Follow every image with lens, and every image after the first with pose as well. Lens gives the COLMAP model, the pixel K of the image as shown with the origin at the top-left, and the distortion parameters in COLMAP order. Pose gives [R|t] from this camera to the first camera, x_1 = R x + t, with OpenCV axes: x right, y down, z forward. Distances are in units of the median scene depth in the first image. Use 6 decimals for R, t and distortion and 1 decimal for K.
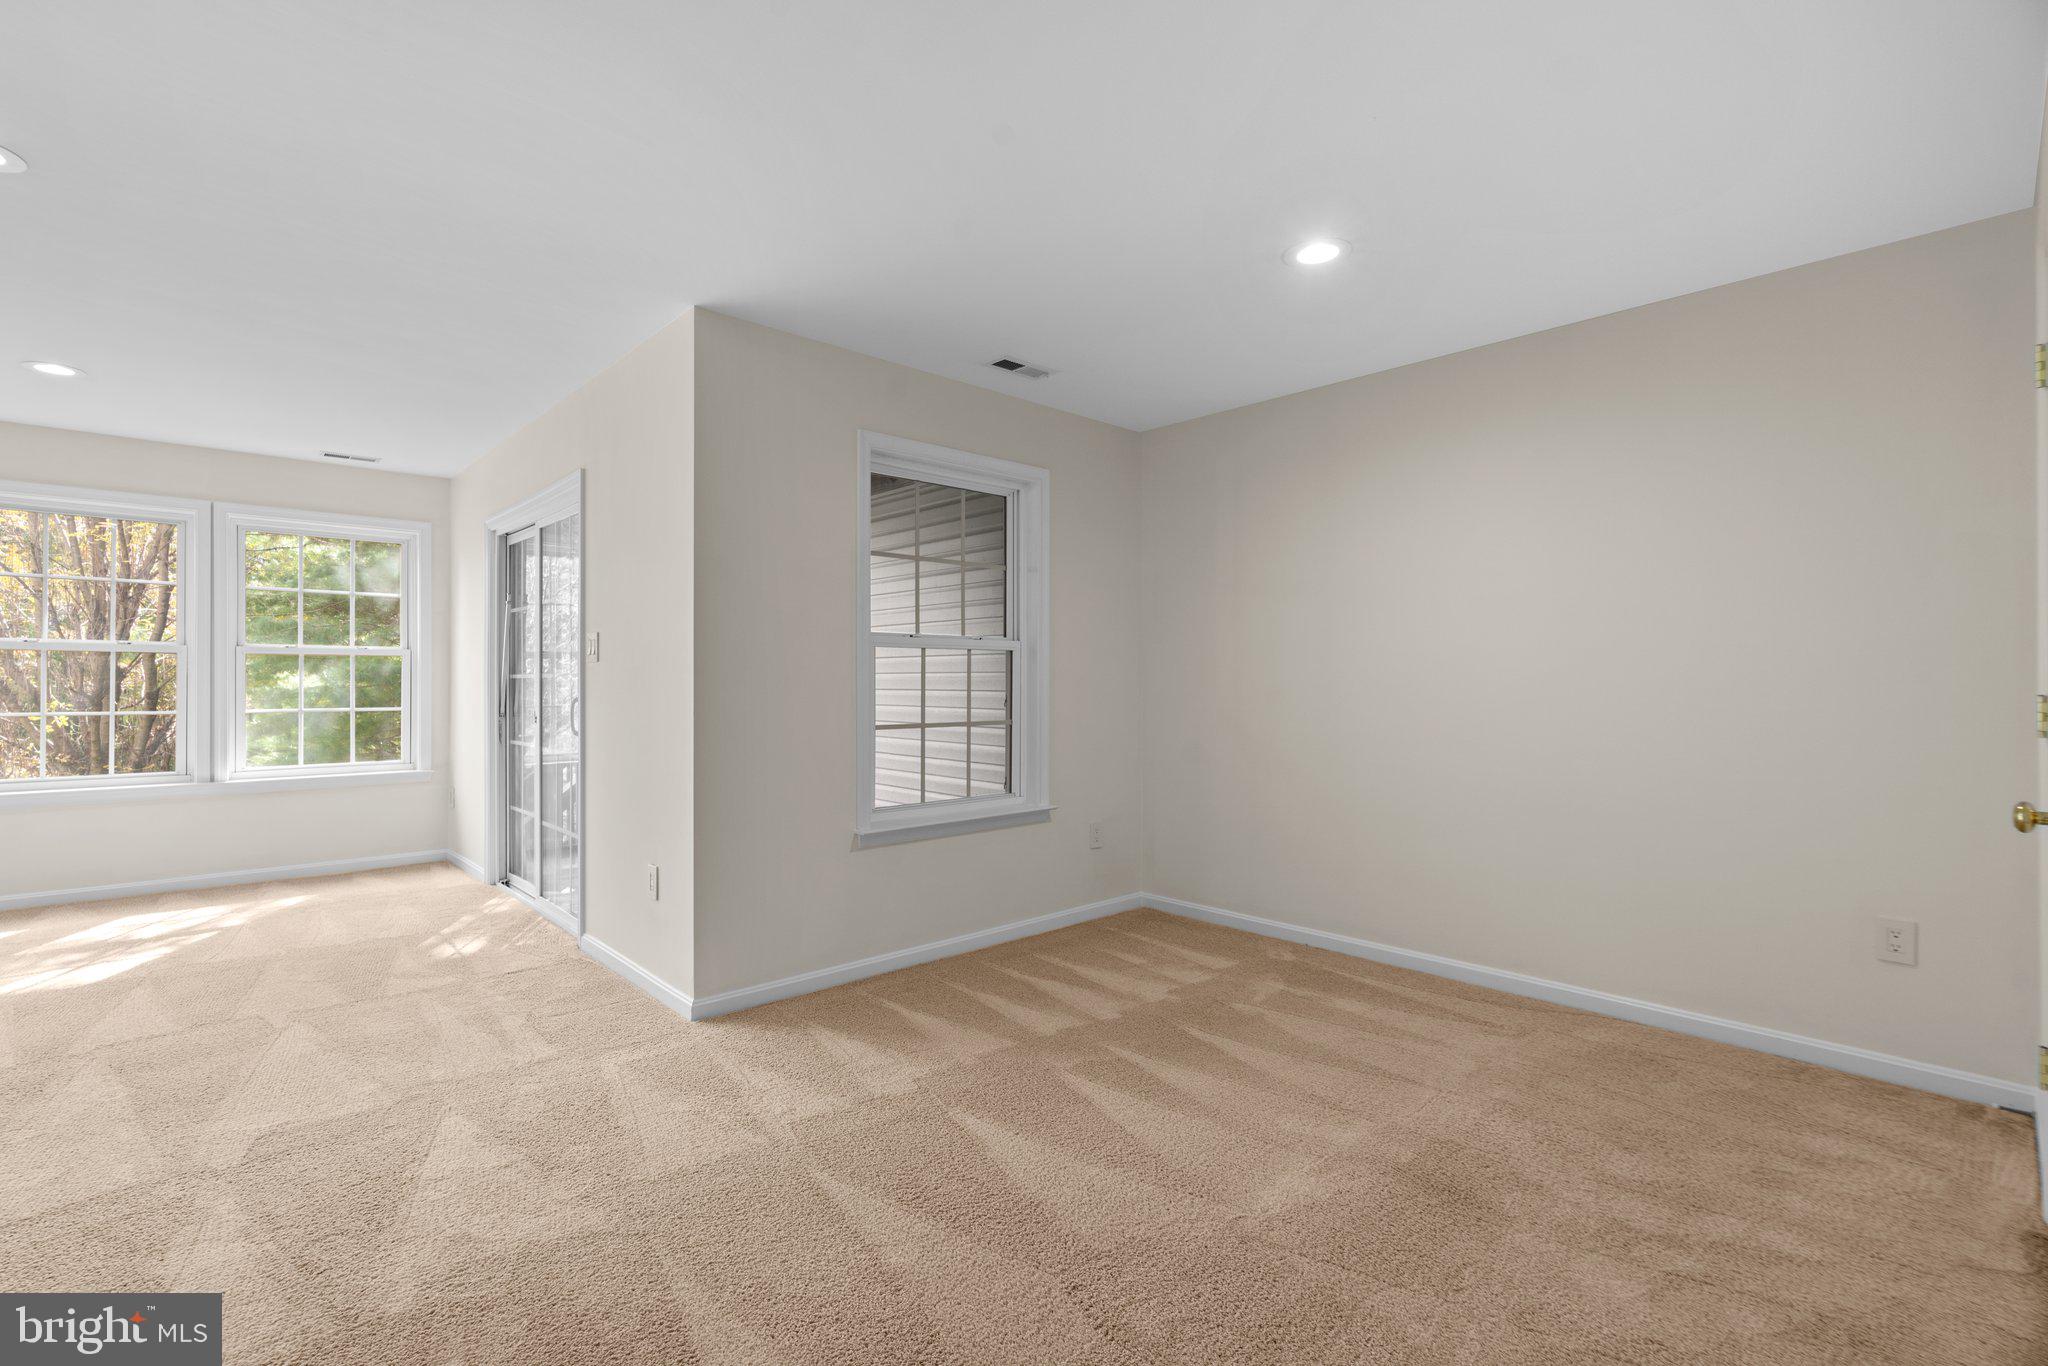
lens RADIAL K [[920.2, 0, 1018.6], [0, 920.2, 674.3], [0, 0, 1]] dist [-0.020076, 0.004405]
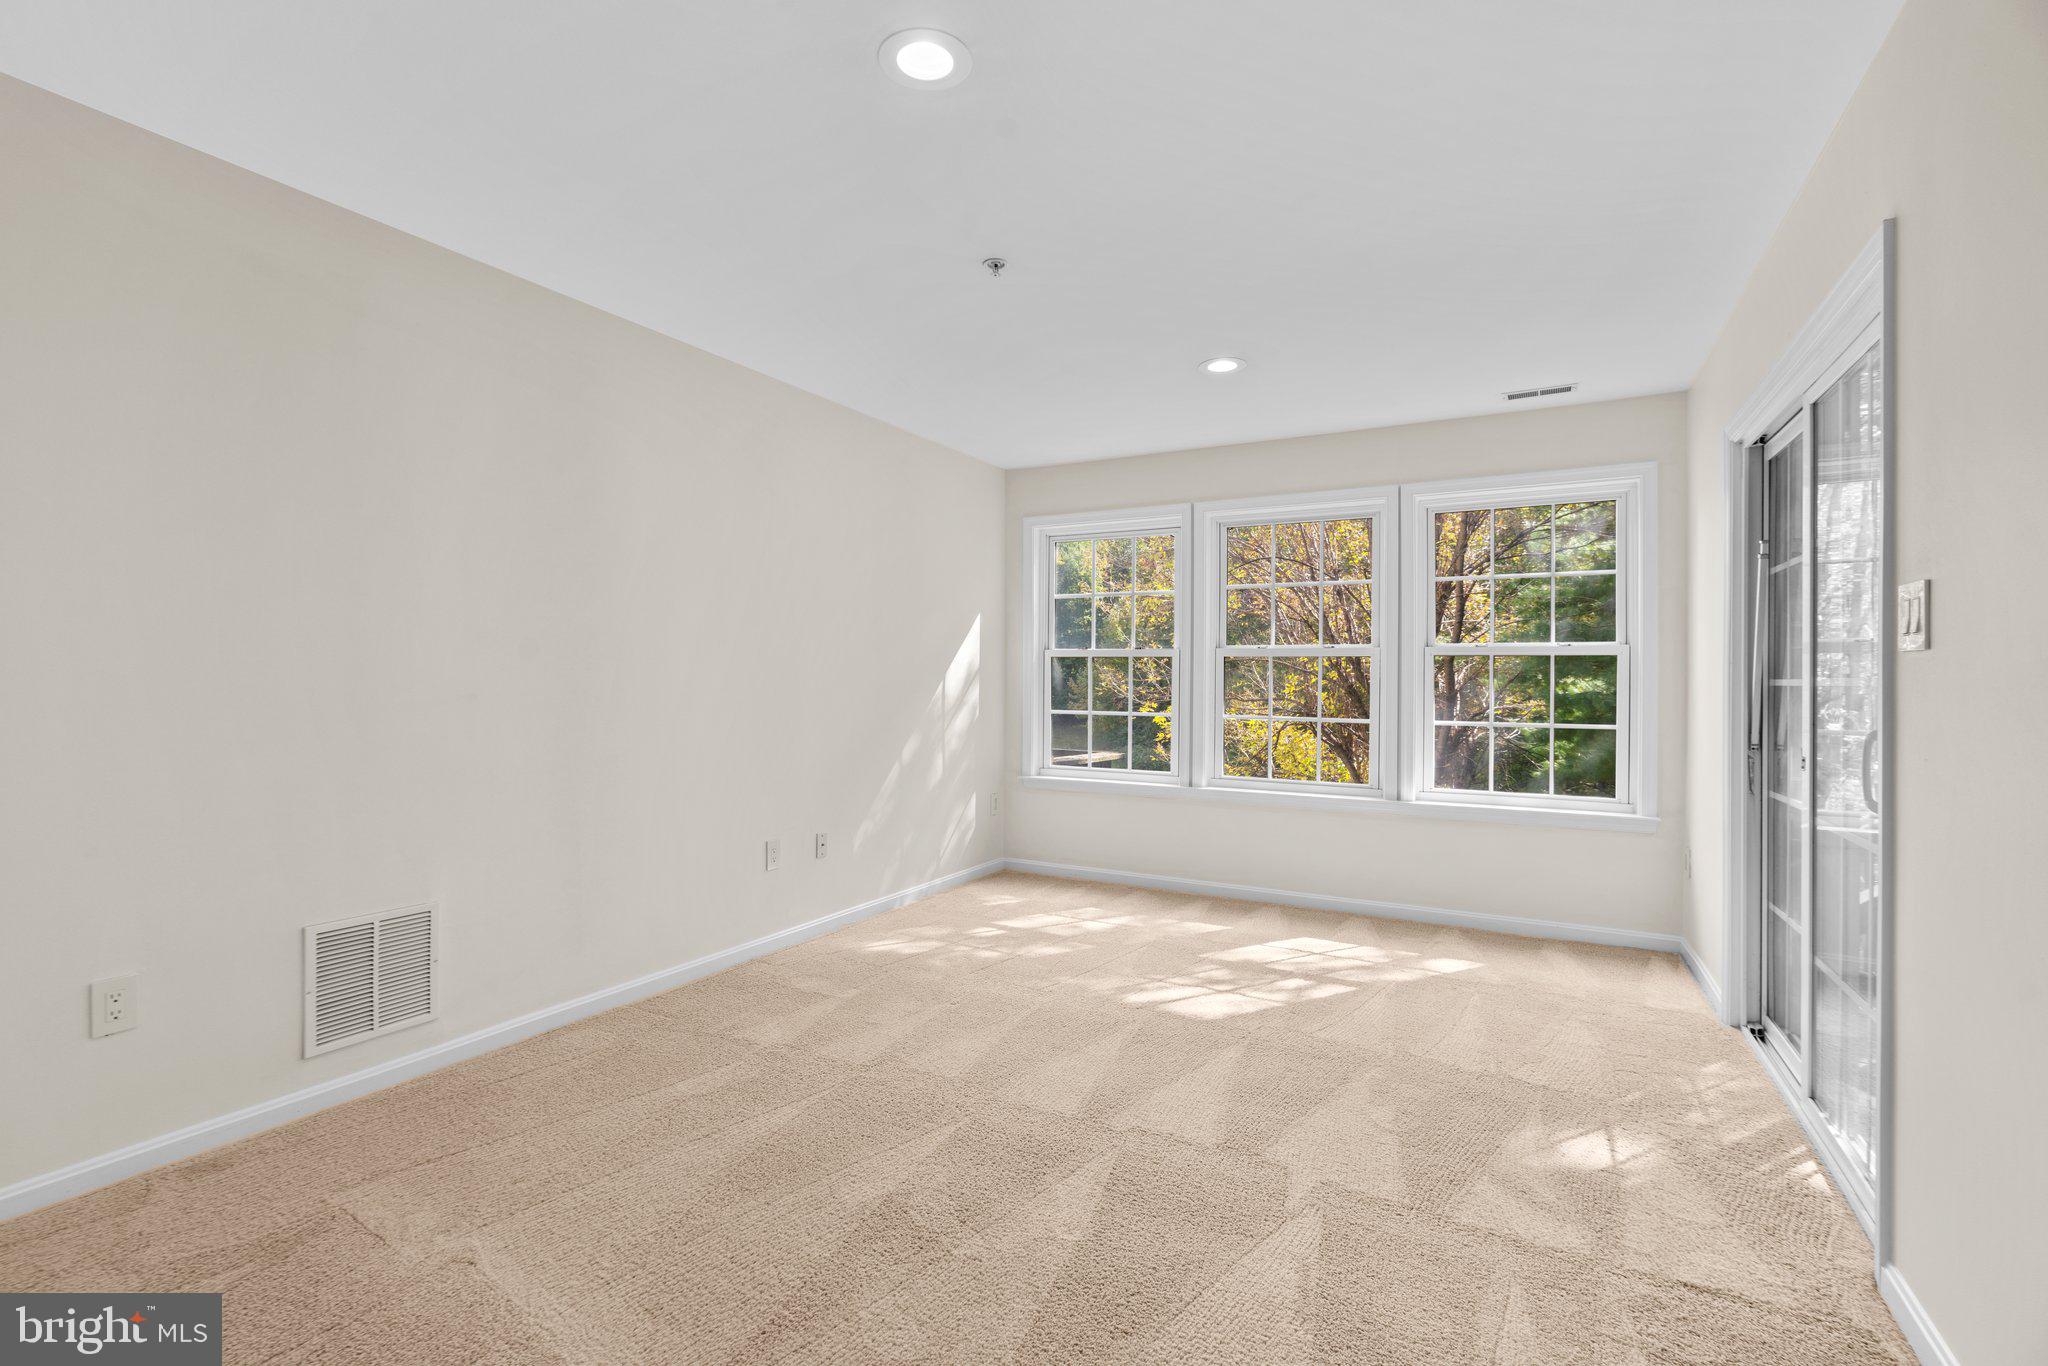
lens RADIAL K [[920.2, 0, 999.3], [0, 920.2, 676.9], [0, 0, 1]] dist [-0.020076, 0.004405]
pose [[0.287658, -0.002623, -0.957730, -0.141599], [-0.000533, 0.999996, -0.002899, 0.000748], [0.957733, 0.001345, 0.287655, 0.364423]]
